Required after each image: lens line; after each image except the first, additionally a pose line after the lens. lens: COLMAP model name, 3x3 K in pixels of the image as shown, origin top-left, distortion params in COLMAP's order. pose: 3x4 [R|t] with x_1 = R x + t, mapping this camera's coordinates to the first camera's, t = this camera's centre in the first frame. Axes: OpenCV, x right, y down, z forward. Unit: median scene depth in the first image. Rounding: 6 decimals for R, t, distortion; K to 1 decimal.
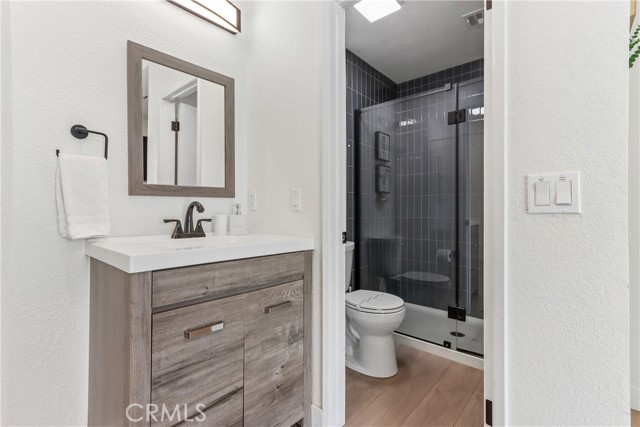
lens RADIAL K [[298.1, 0, 317.4], [0, 298.1, 207.9], [0, 0, 1]] dist [0.002082, -0.000210]
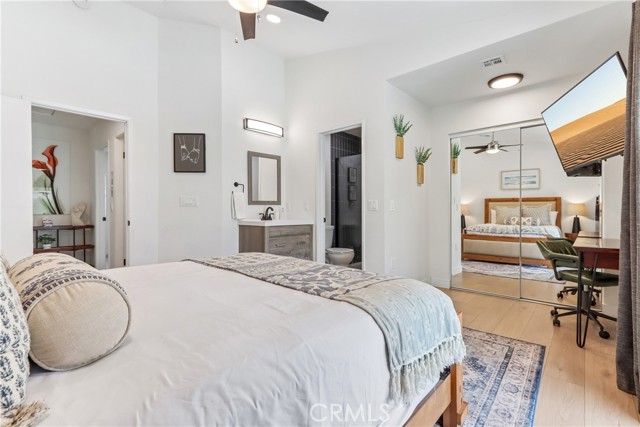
lens RADIAL K [[298.1, 0, 318.2], [0, 298.1, 209.4], [0, 0, 1]] dist [0.002082, -0.000210]
pose [[0.999927, -0.002273, -0.011840, 0.035694], [0.002328, 0.999987, 0.004628, -0.005254], [0.011830, -0.004655, 0.999919, -0.938918]]
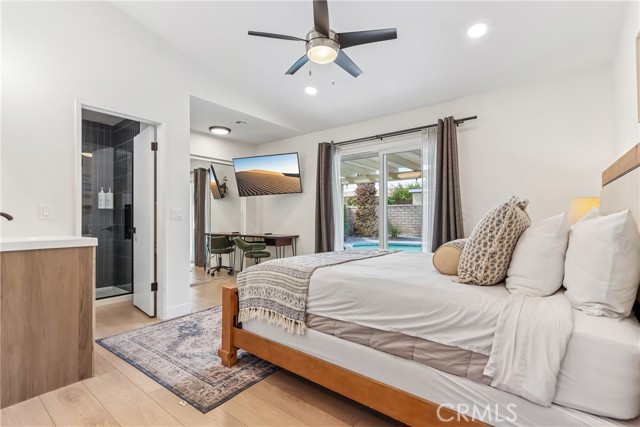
lens RADIAL K [[298.1, 0, 323.2], [0, 298.1, 216.9], [0, 0, 1]] dist [0.002082, -0.000210]
pose [[-0.066944, 0.004842, 0.997745, -1.000853], [-0.003556, 0.999981, -0.005092, 0.001585], [-0.997750, -0.003889, -0.066925, -0.193766]]
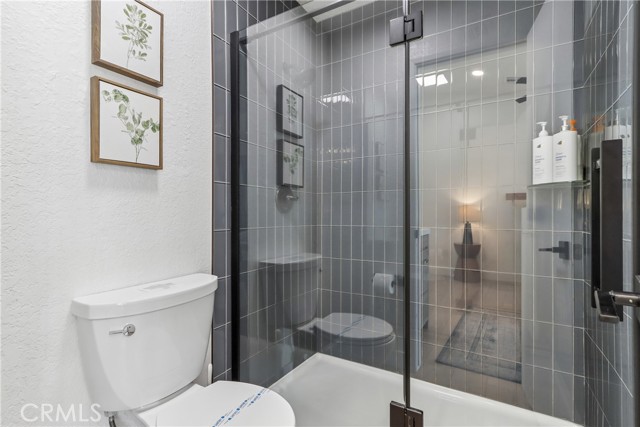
lens RADIAL K [[298.1, 0, 320.7], [0, 298.1, 215.7], [0, 0, 1]] dist [0.002082, -0.000210]
pose [[0.981892, -0.004640, 0.189387, 0.184072], [0.003434, 0.999972, 0.006698, 0.006834], [-0.189412, -0.005927, 0.981880, 0.428805]]
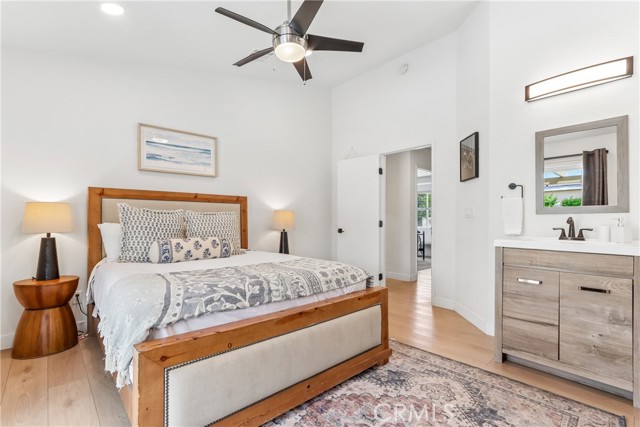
lens RADIAL K [[298.1, 0, 315.1], [0, 298.1, 219.8], [0, 0, 1]] dist [0.002082, -0.000210]
pose [[-0.121185, -0.004468, -0.992620, 0.709974], [-0.000639, 0.999990, -0.004423, 0.000375], [0.992630, 0.000098, -0.121187, -0.077062]]
